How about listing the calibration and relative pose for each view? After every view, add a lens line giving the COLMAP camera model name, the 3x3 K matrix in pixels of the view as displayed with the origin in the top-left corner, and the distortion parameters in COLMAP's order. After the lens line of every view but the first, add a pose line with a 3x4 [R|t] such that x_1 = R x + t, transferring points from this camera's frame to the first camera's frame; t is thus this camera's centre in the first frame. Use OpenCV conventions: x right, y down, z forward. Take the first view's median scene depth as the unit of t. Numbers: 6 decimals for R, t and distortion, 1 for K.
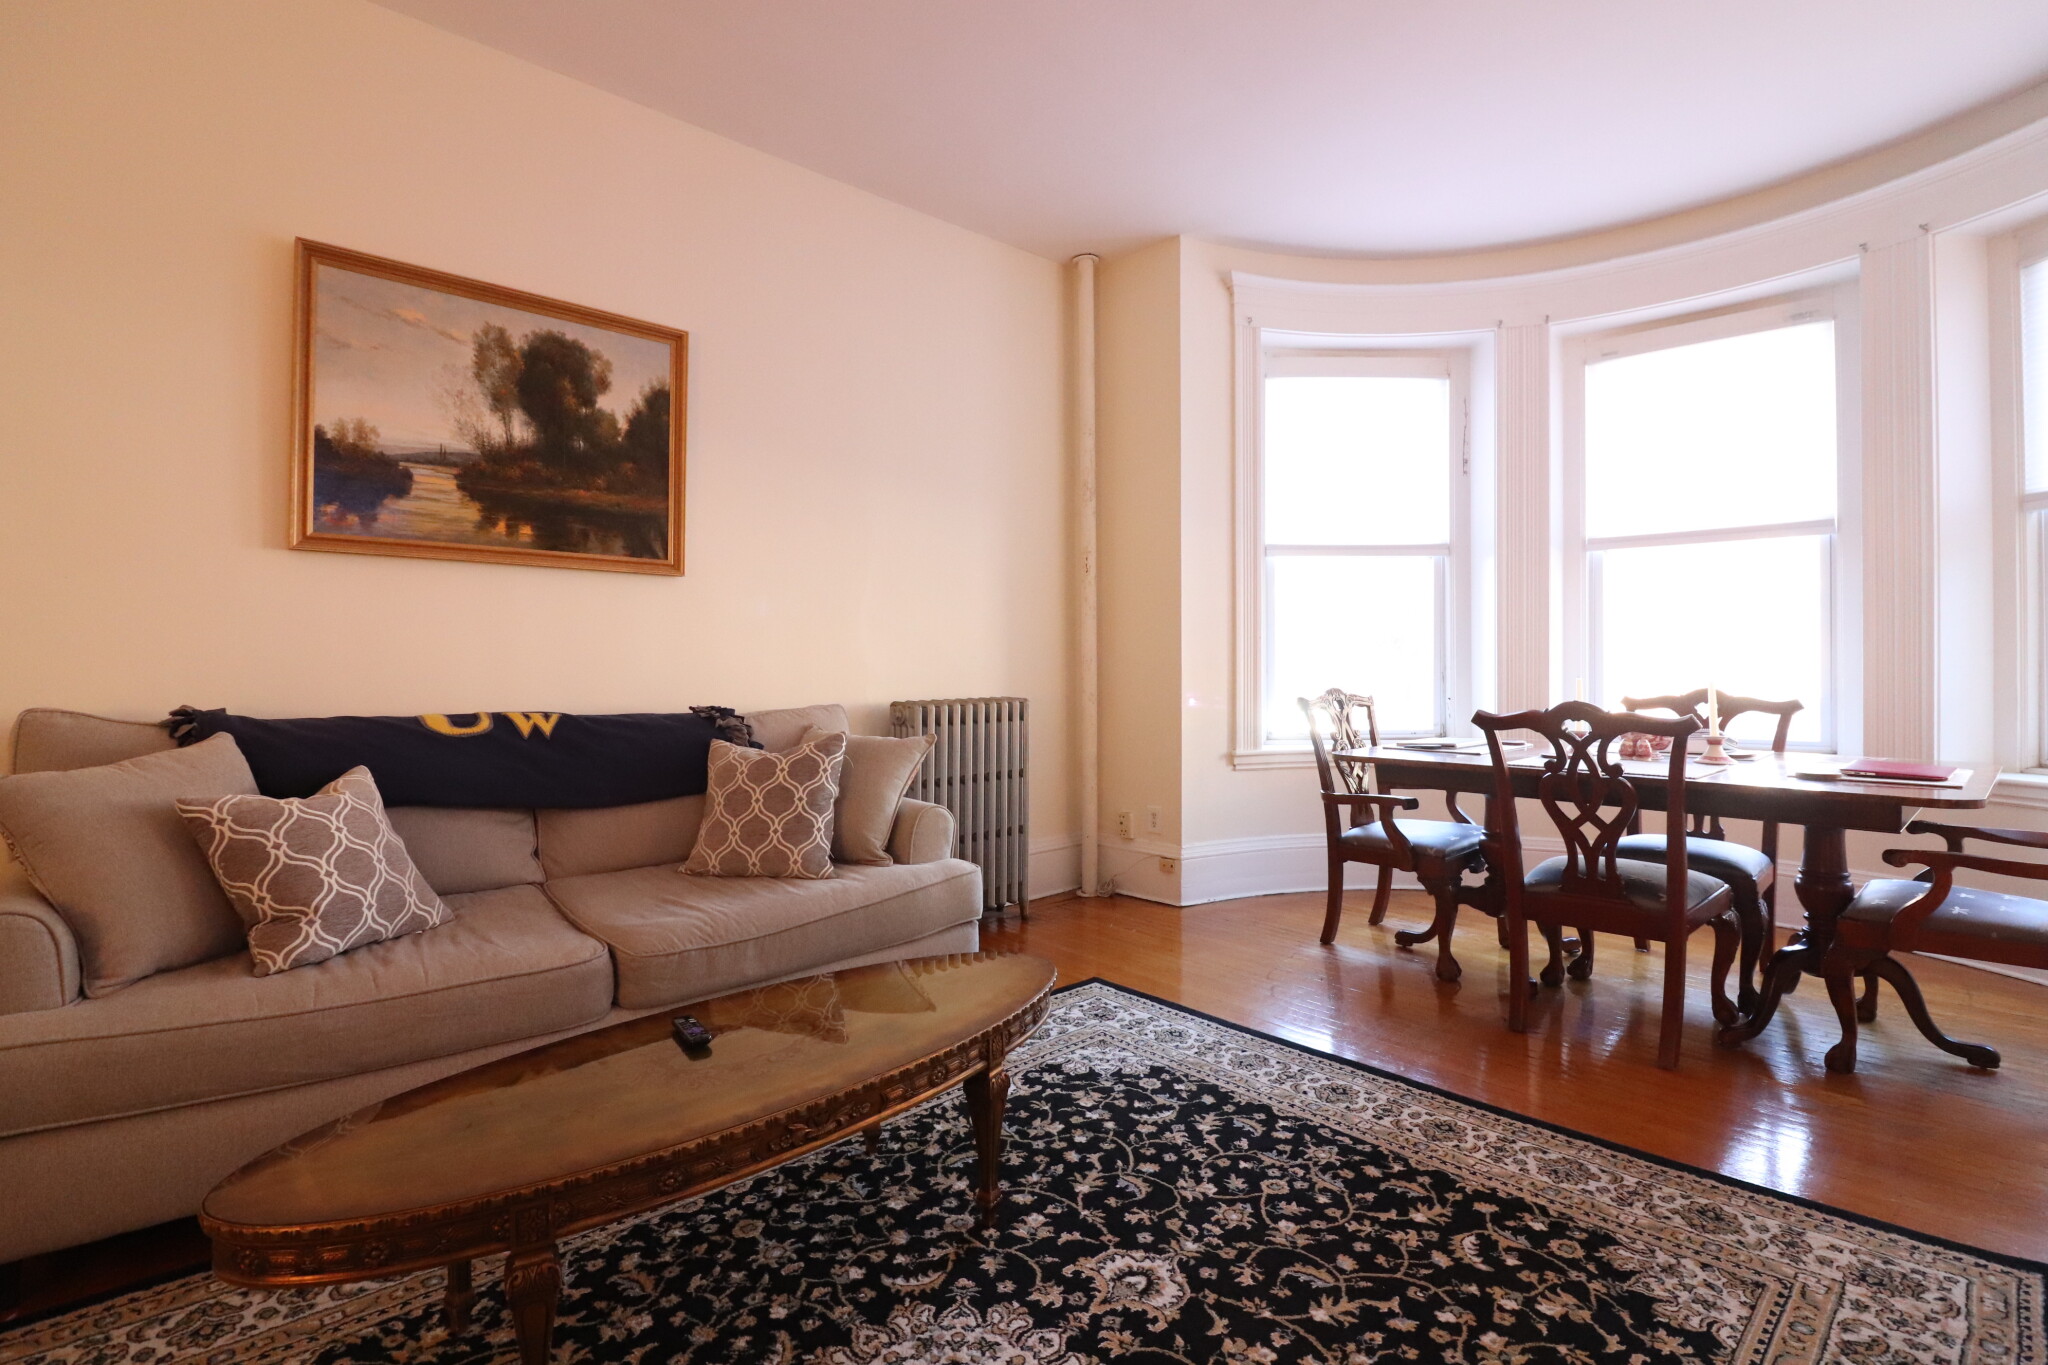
lens RADIAL K [[951.9, 0, 1023.4], [0, 951.9, 669.4], [0, 0, 1]] dist [-0.006492, -0.009095]
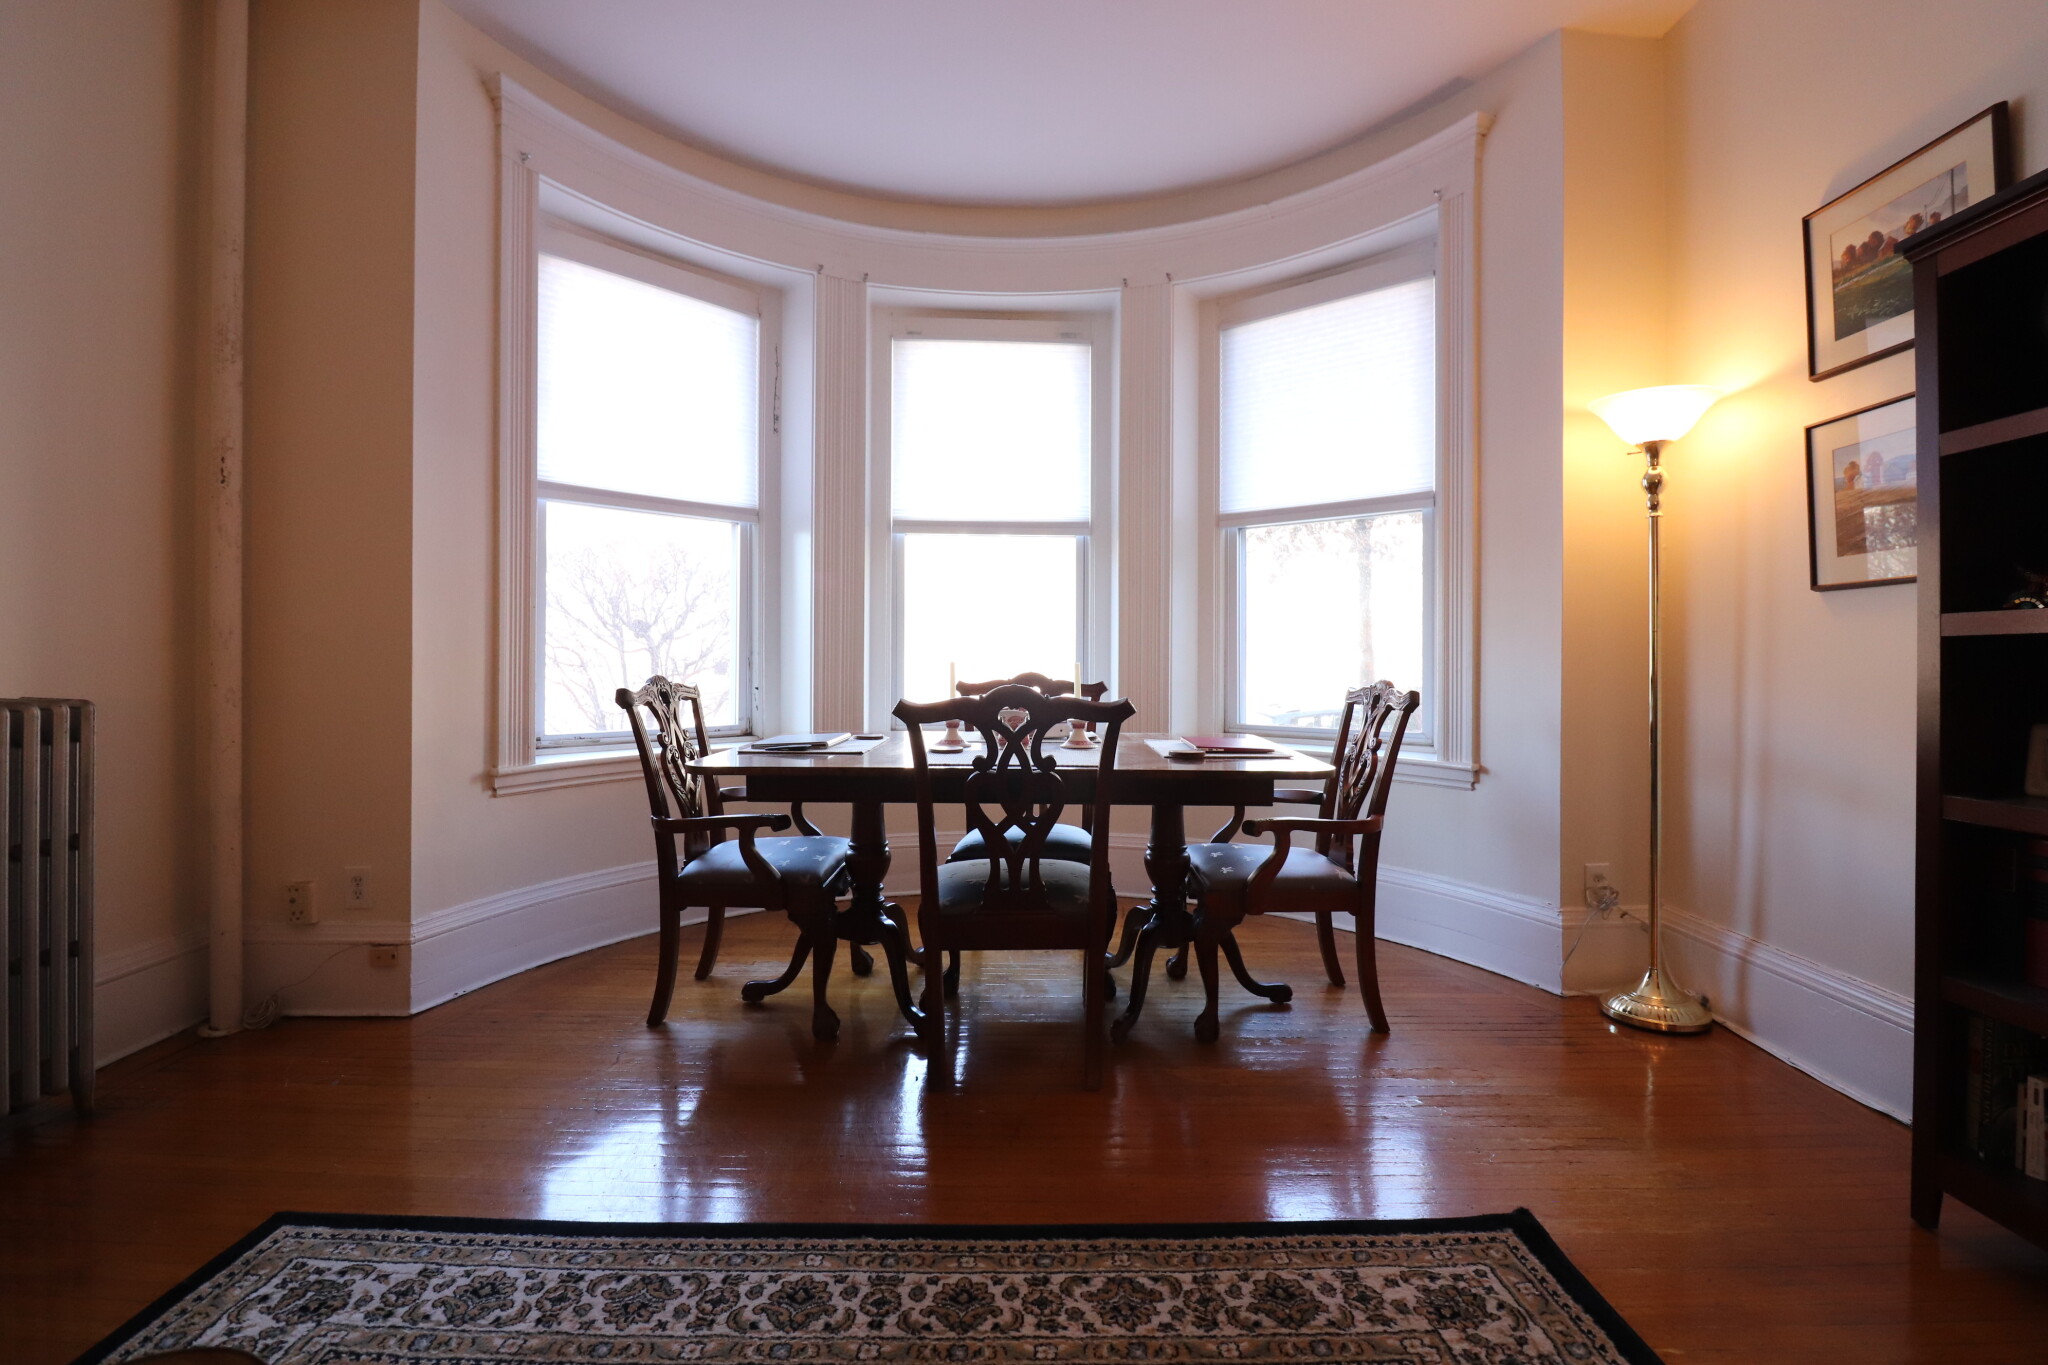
lens RADIAL K [[951.9, 0, 1020.0], [0, 951.9, 660.9], [0, 0, 1]] dist [-0.006492, -0.009095]
pose [[0.687305, 0.004309, 0.726356, -0.033848], [-0.002344, 0.999990, -0.003714, 0.017376], [-0.726365, 0.000850, 0.687308, 0.479429]]
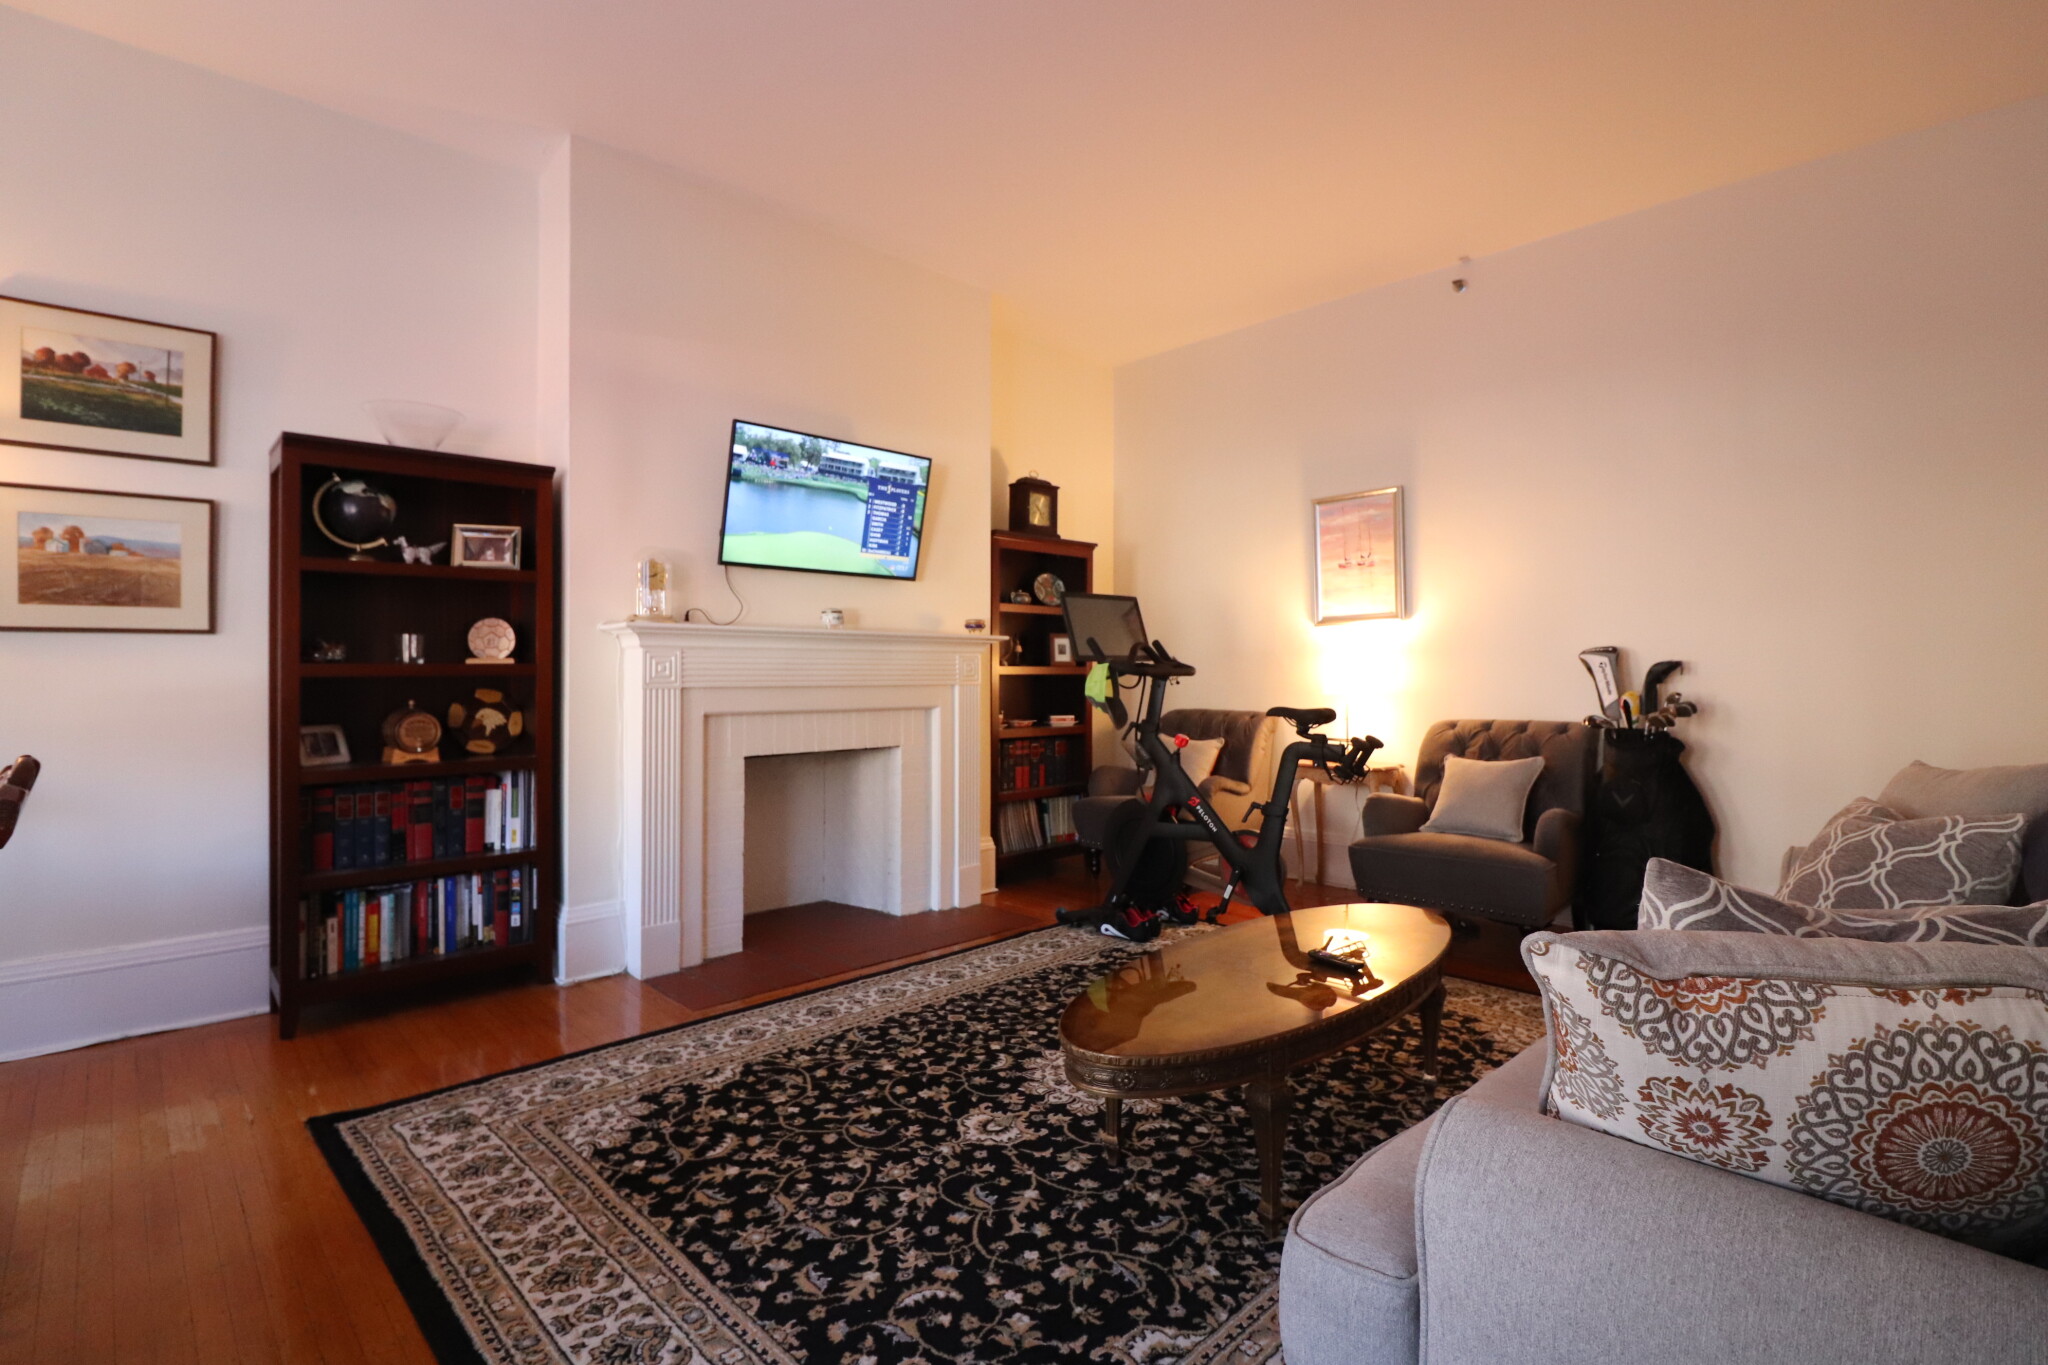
lens RADIAL K [[951.9, 0, 1014.6], [0, 951.9, 669.9], [0, 0, 1]] dist [-0.006492, -0.009095]
pose [[-0.999699, 0.004842, -0.024032, 0.087666], [0.004859, 0.999988, -0.000678, -0.010608], [0.024029, -0.000795, -0.999711, 1.739812]]
